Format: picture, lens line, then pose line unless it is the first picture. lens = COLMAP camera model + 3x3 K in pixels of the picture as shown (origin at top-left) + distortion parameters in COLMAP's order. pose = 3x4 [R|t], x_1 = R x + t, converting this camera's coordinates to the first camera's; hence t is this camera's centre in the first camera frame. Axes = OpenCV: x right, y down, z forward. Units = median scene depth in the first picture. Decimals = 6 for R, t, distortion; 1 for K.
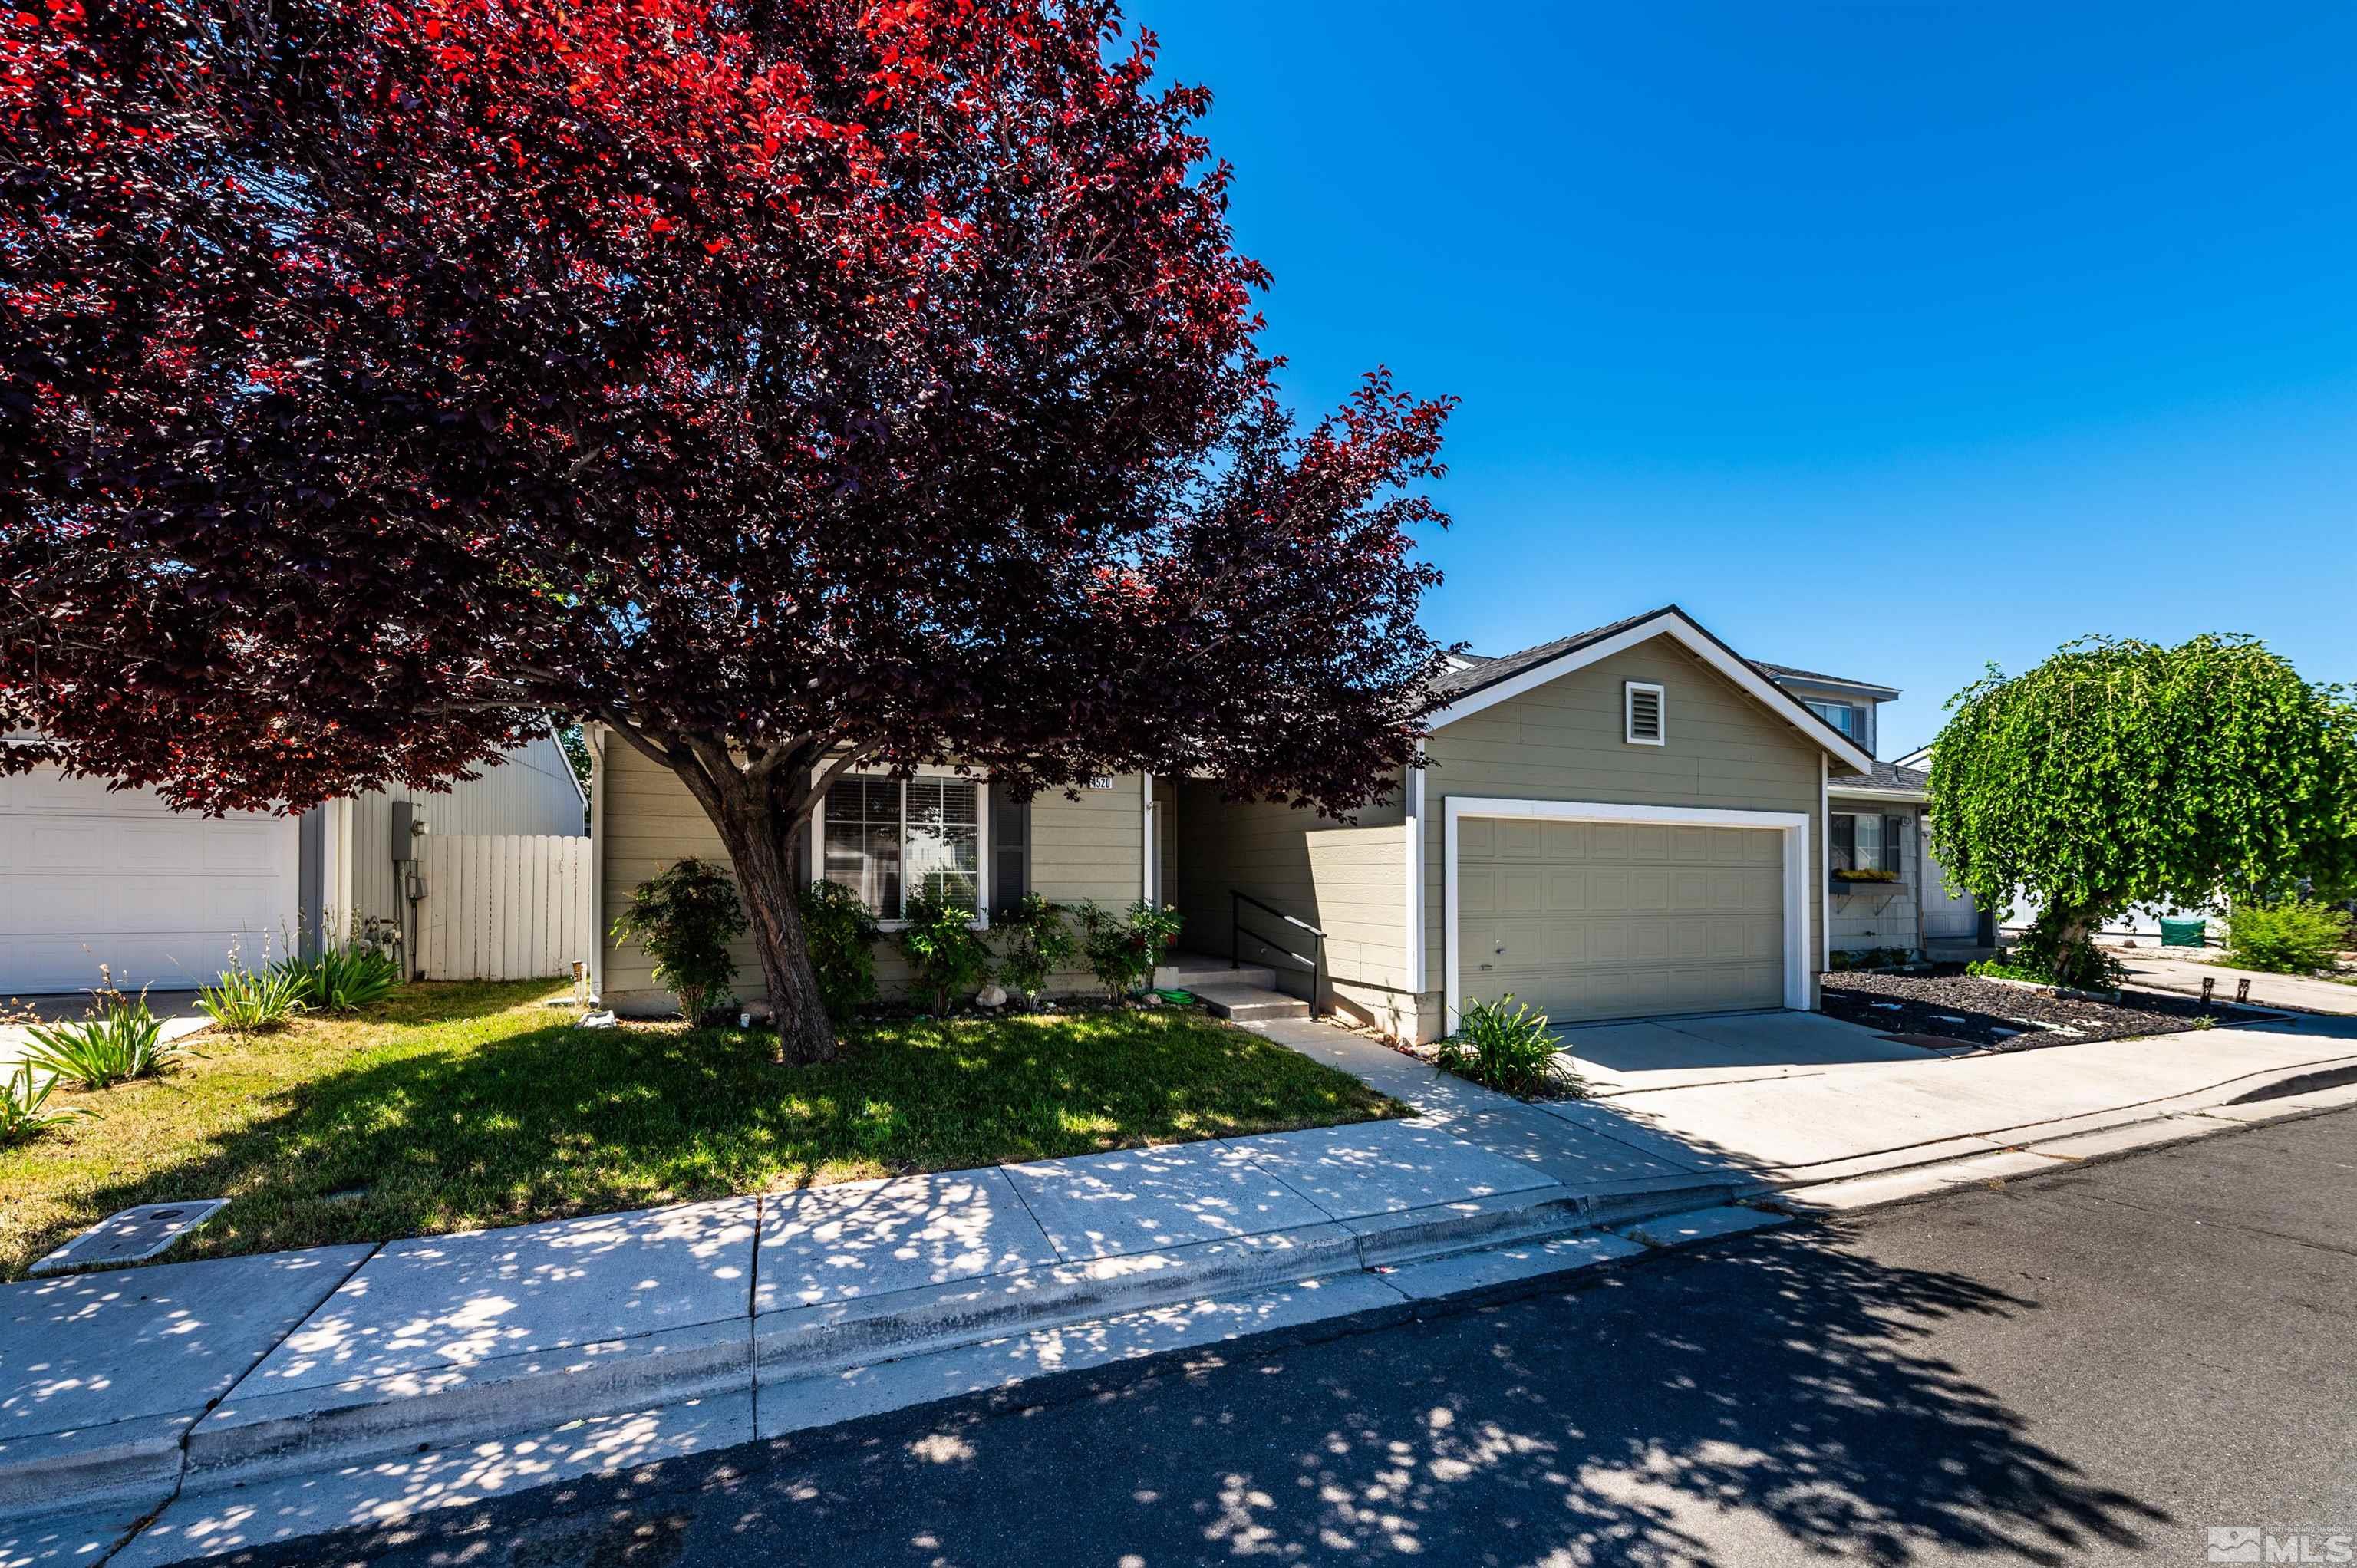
lens RADIAL K [[838.5, 0, 1147.2], [0, 838.5, 868.3], [0, 0, 1]] dist [0.004782, -0.000125]
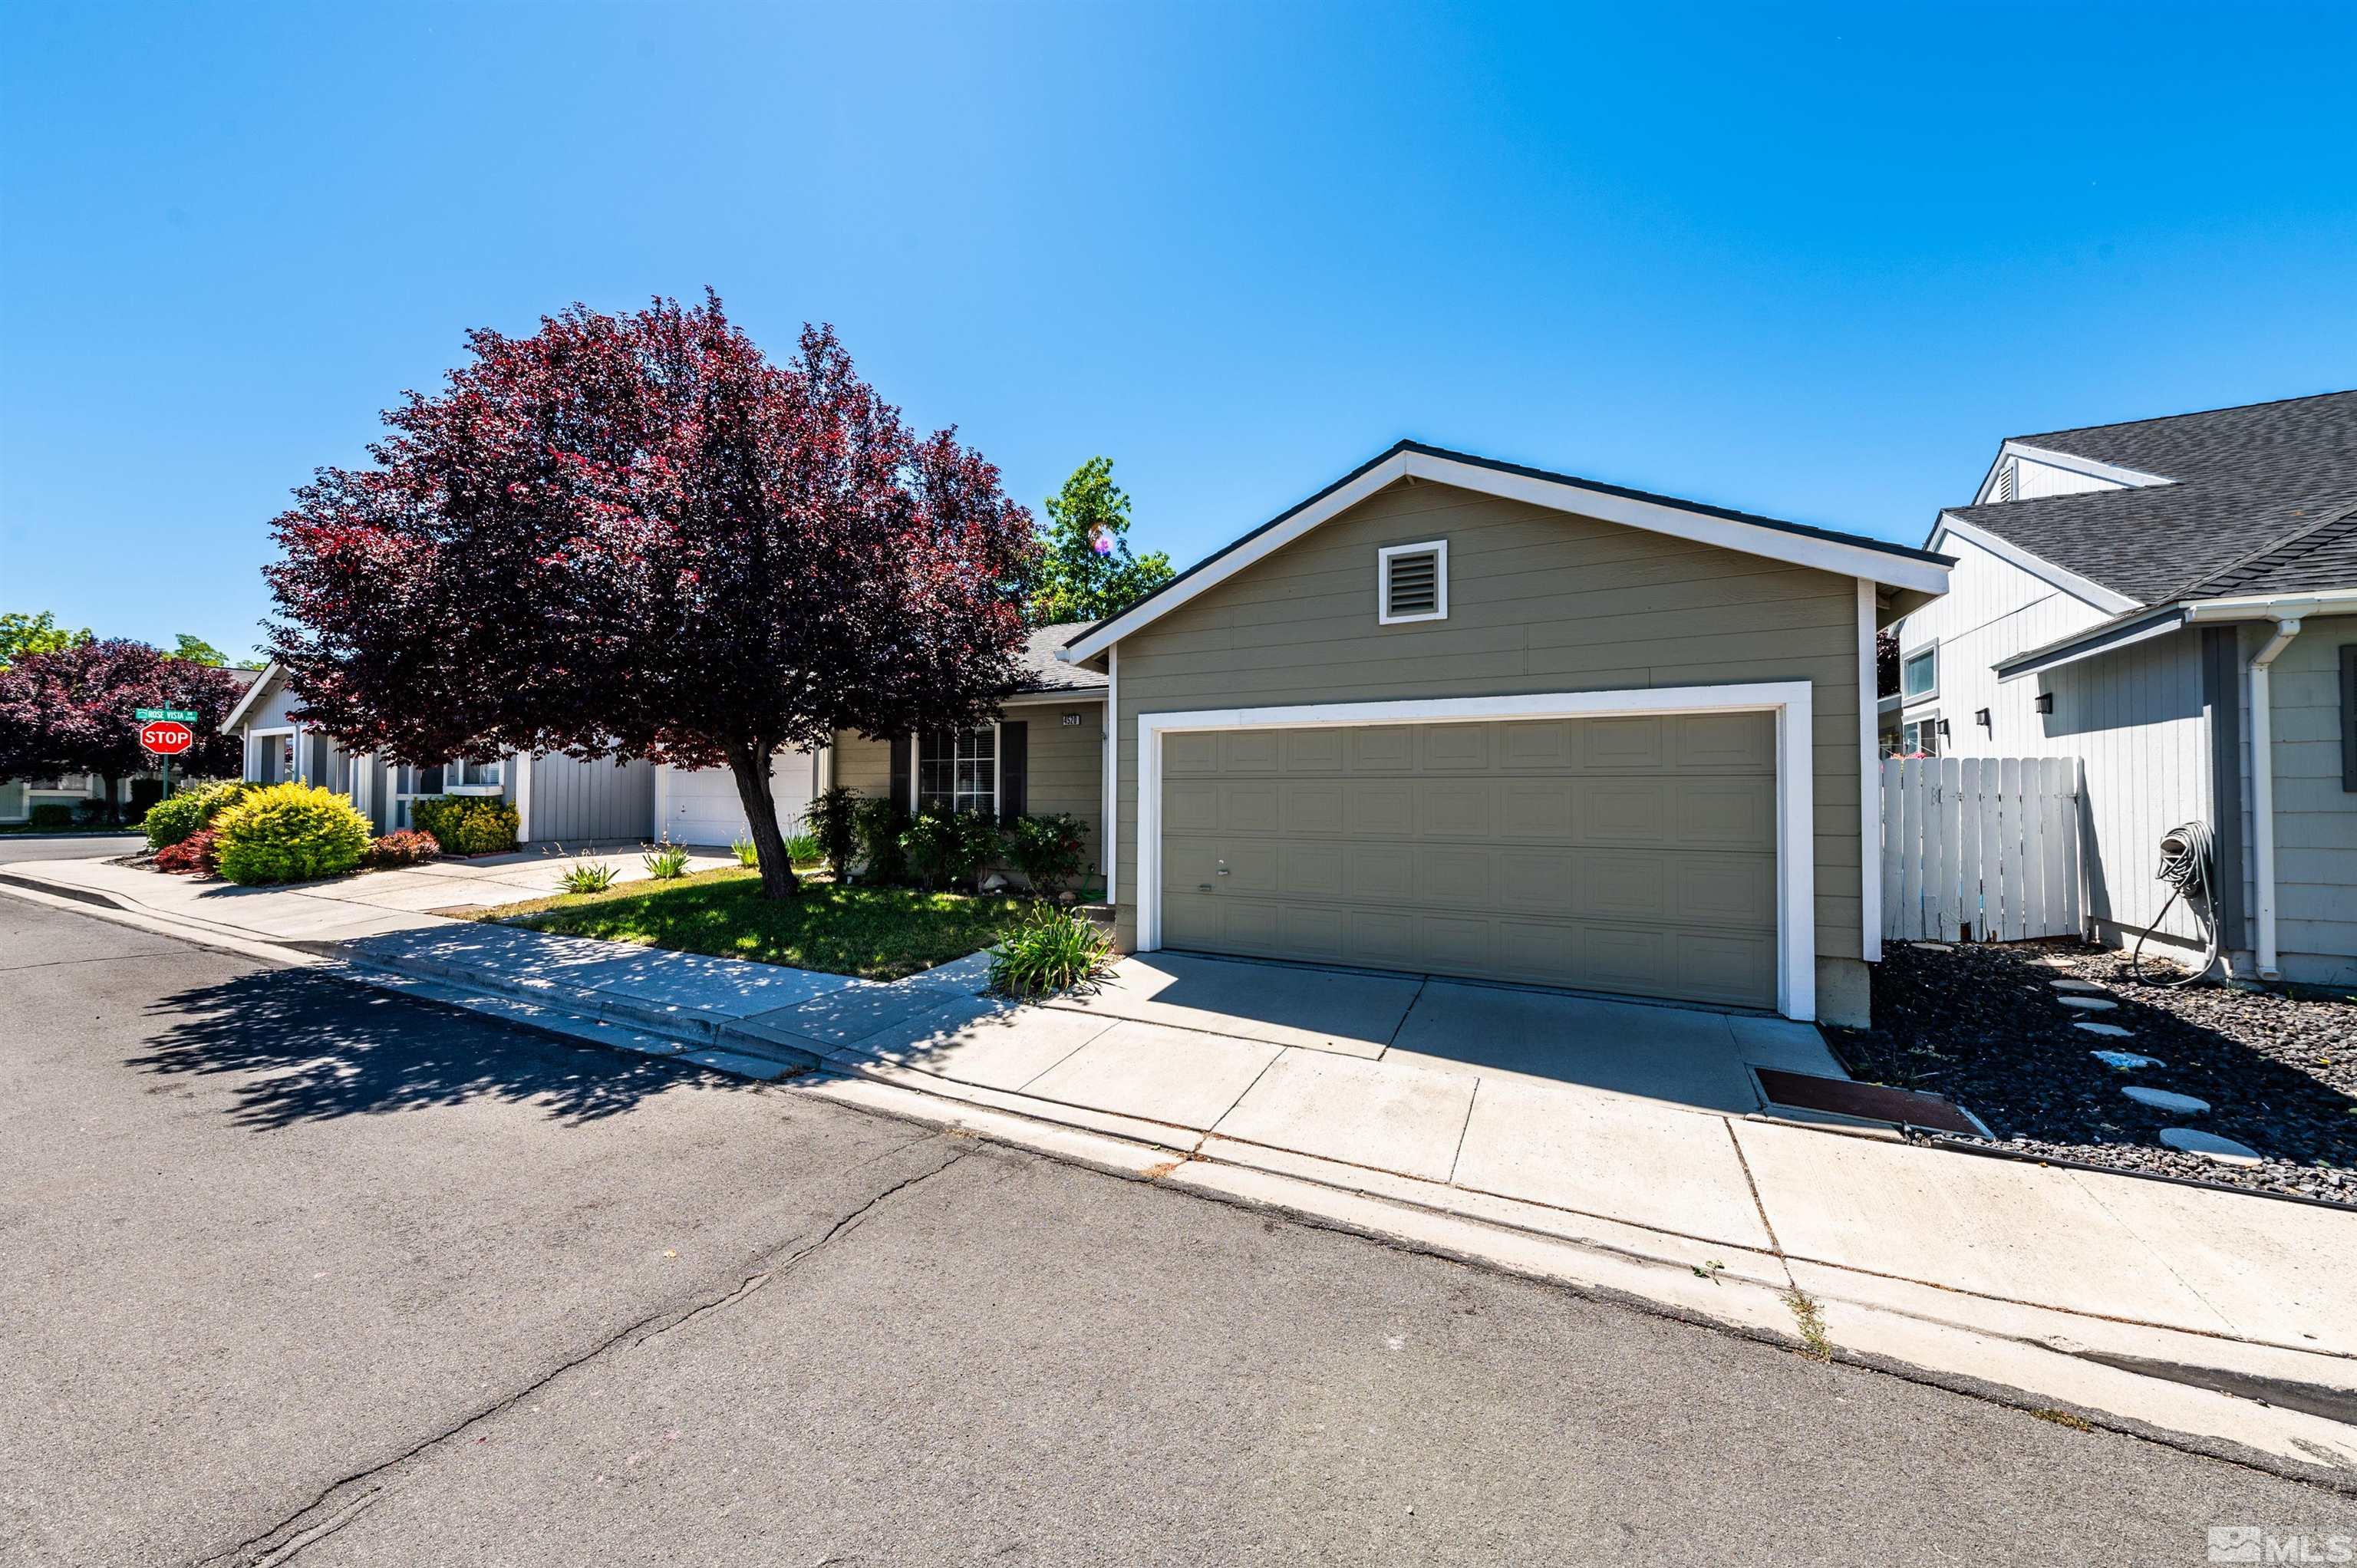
lens RADIAL K [[813.1, 0, 1186.2], [0, 813.1, 785.6], [0, 0, 1]] dist [0.003543, -0.000354]
pose [[0.669658, -0.014929, -0.742520, 1.470306], [0.005513, 0.999870, -0.015132, 0.020935], [0.742649, 0.006040, 0.669653, 0.494721]]
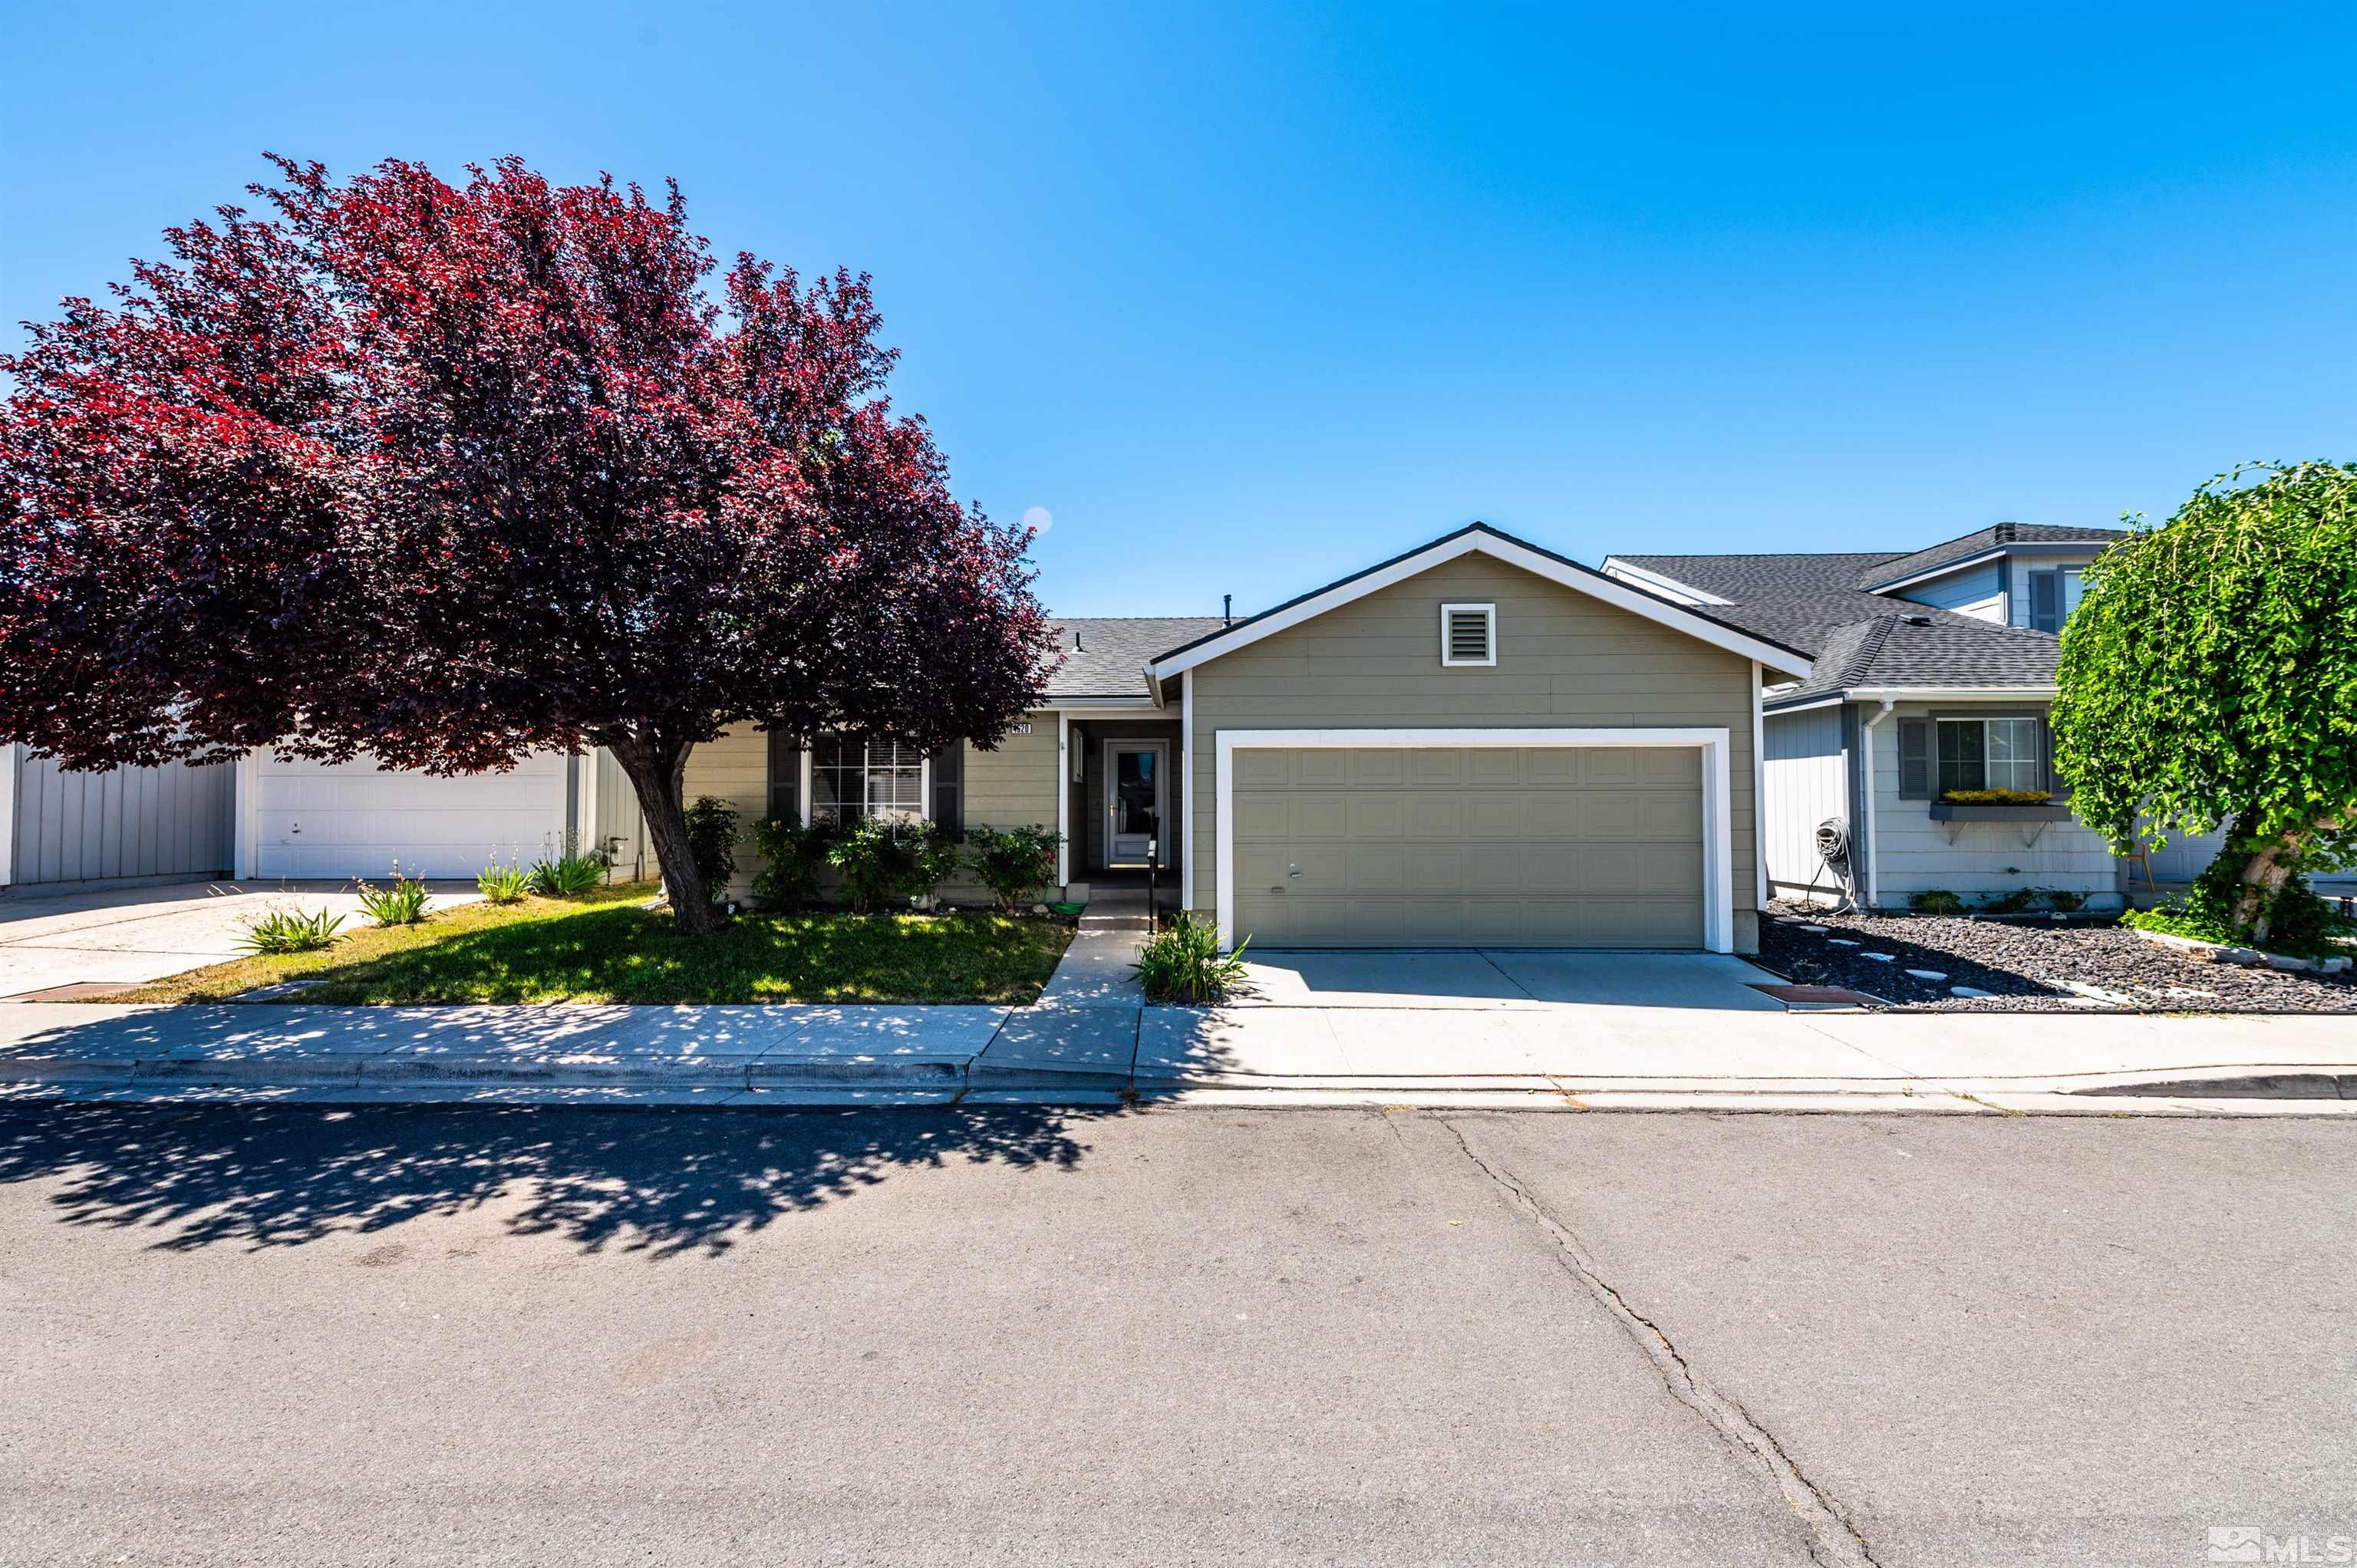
lens RADIAL K [[813.1, 0, 1186.2], [0, 813.1, 785.6], [0, 0, 1]] dist [0.003543, -0.000354]
pose [[0.927229, -0.018811, -0.374023, 0.929672], [0.012048, 0.999719, -0.020411, 0.008769], [0.374302, 0.014420, 0.927195, 0.009012]]
